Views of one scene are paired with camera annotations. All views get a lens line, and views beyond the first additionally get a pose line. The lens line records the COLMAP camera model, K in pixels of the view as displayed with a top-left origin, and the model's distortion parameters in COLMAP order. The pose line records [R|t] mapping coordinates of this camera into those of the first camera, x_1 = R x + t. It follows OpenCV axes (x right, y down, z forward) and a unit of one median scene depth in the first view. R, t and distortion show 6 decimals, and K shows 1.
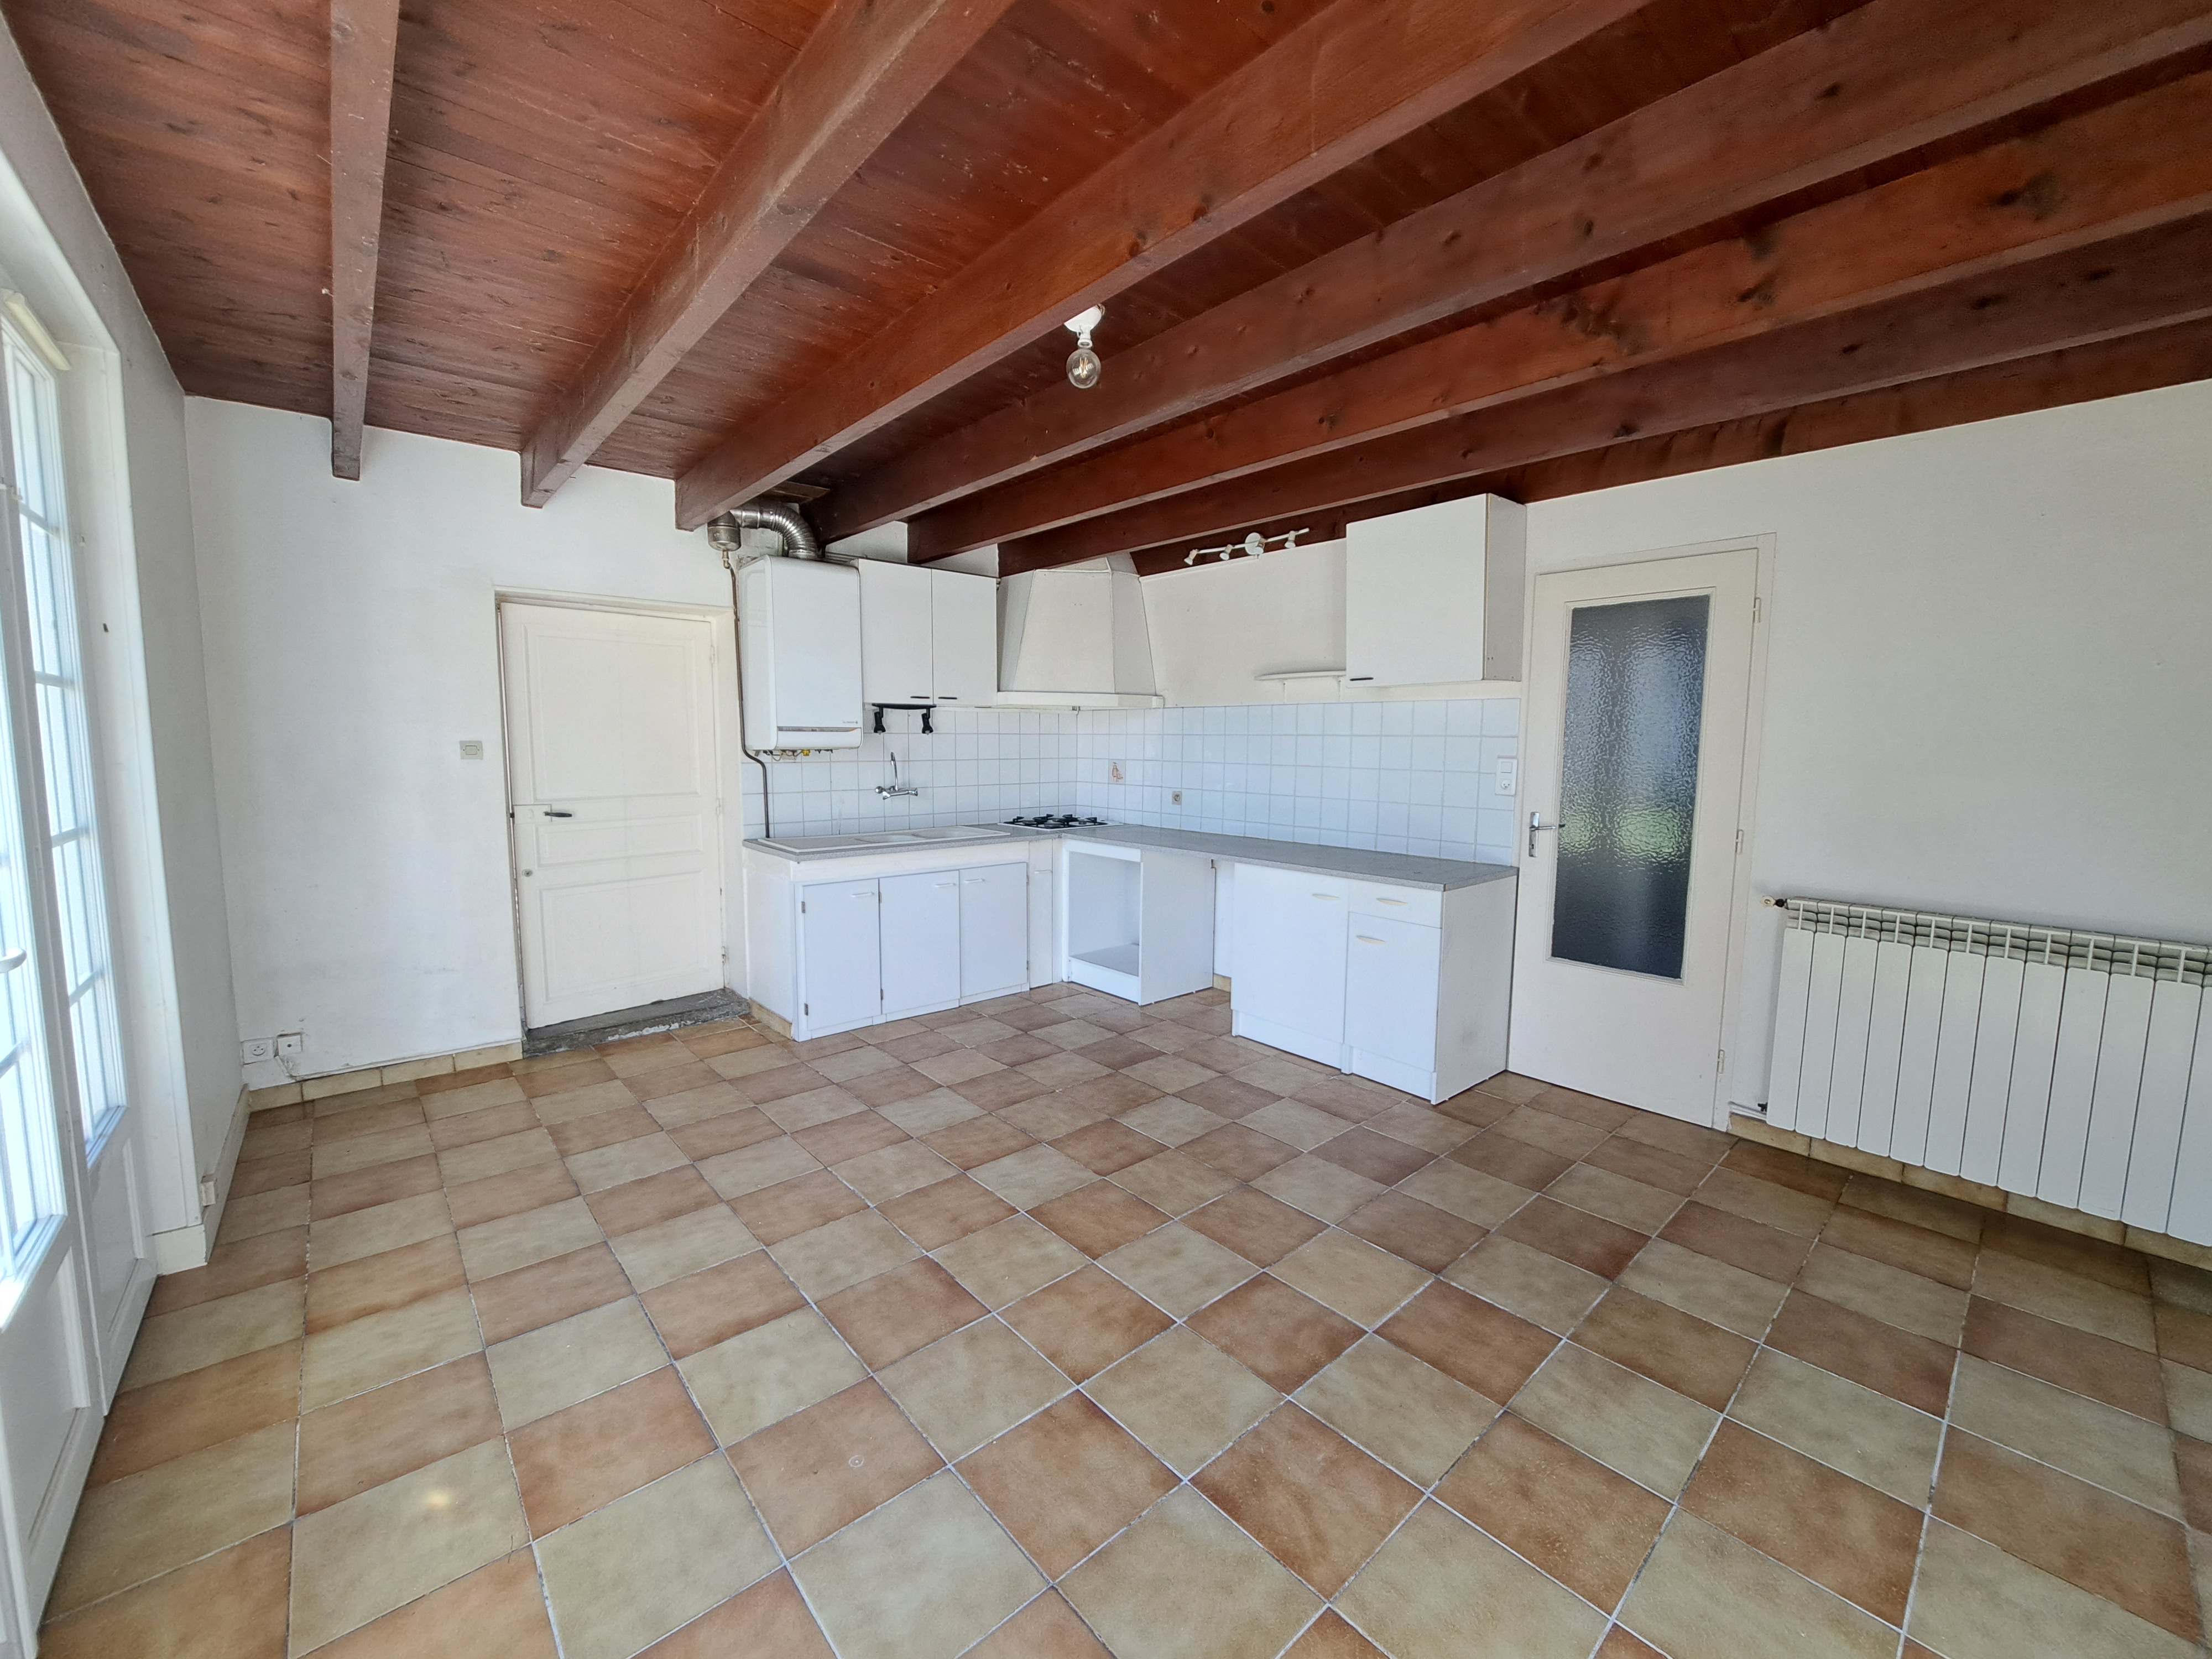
lens RADIAL K [[869.6, 0, 1101.3], [0, 869.6, 823.5], [0, 0, 1]] dist [-0.012451, -0.001205]
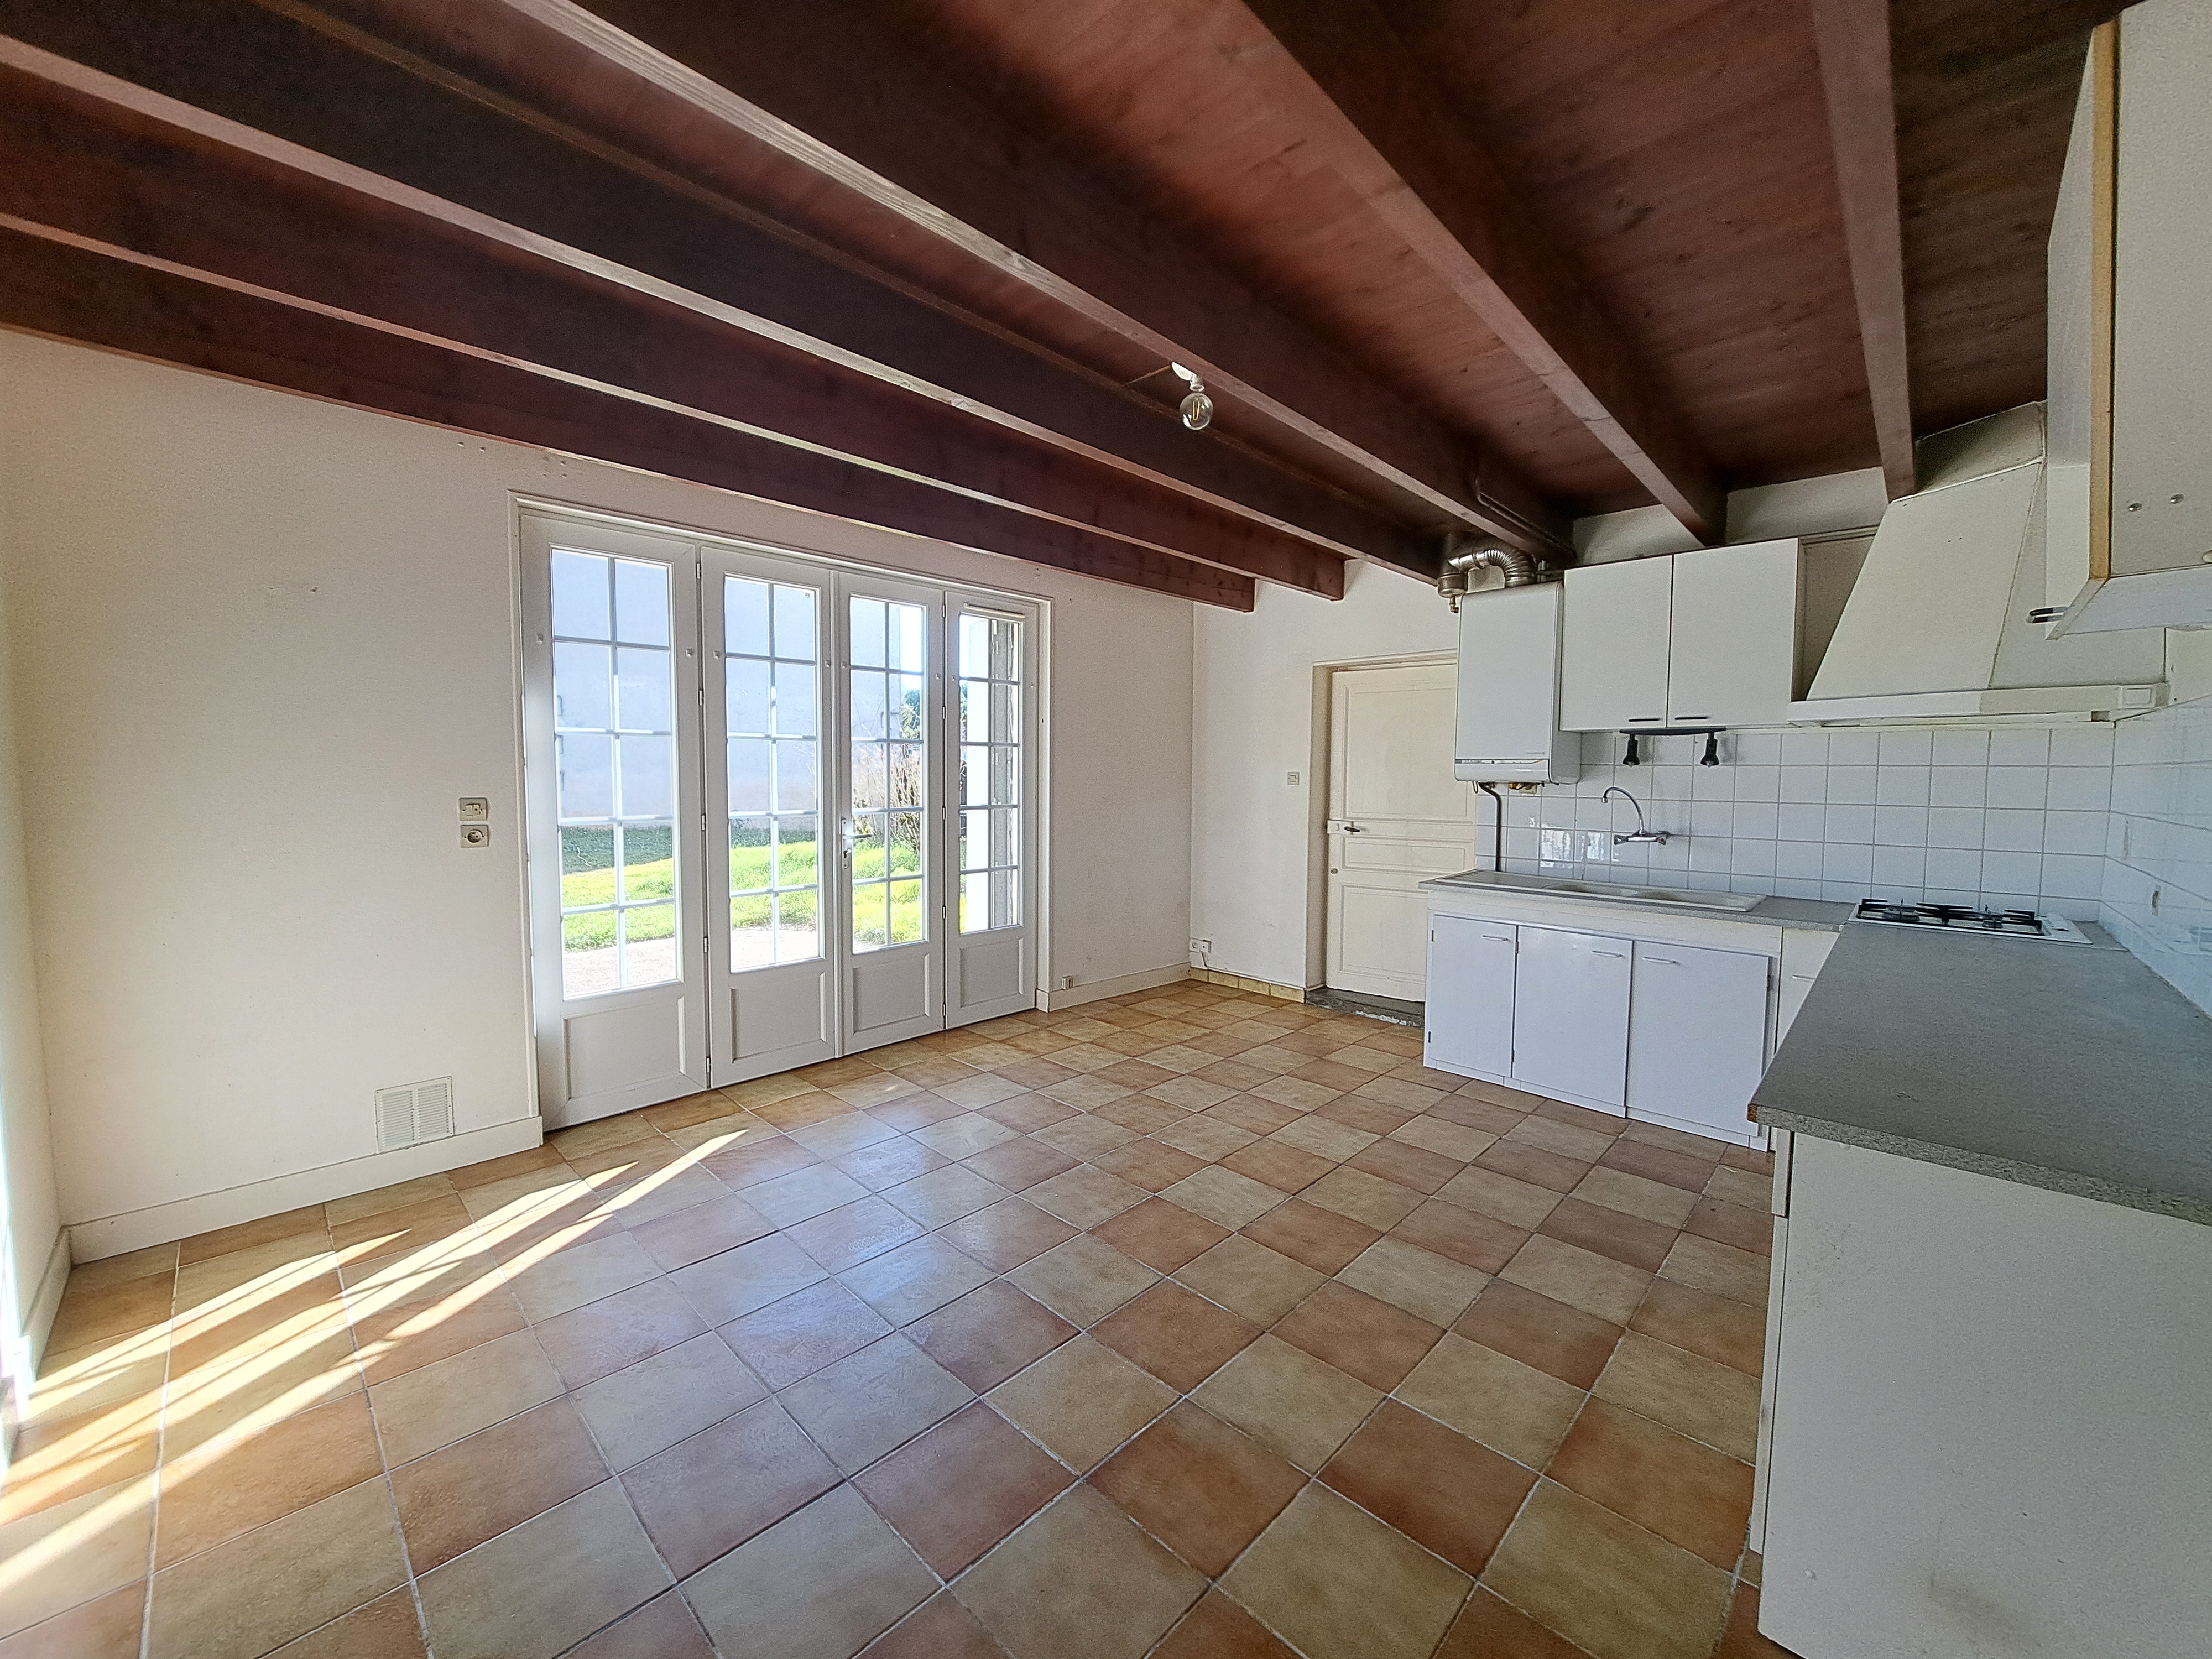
lens RADIAL K [[869.6, 0, 1103.6], [0, 869.6, 820.4], [0, 0, 1]] dist [-0.012451, -0.001205]
pose [[0.077096, 0.054089, -0.995555, 0.762159], [-0.103502, 0.993567, 0.045966, -0.053136], [0.991637, 0.099498, 0.082199, 0.624381]]
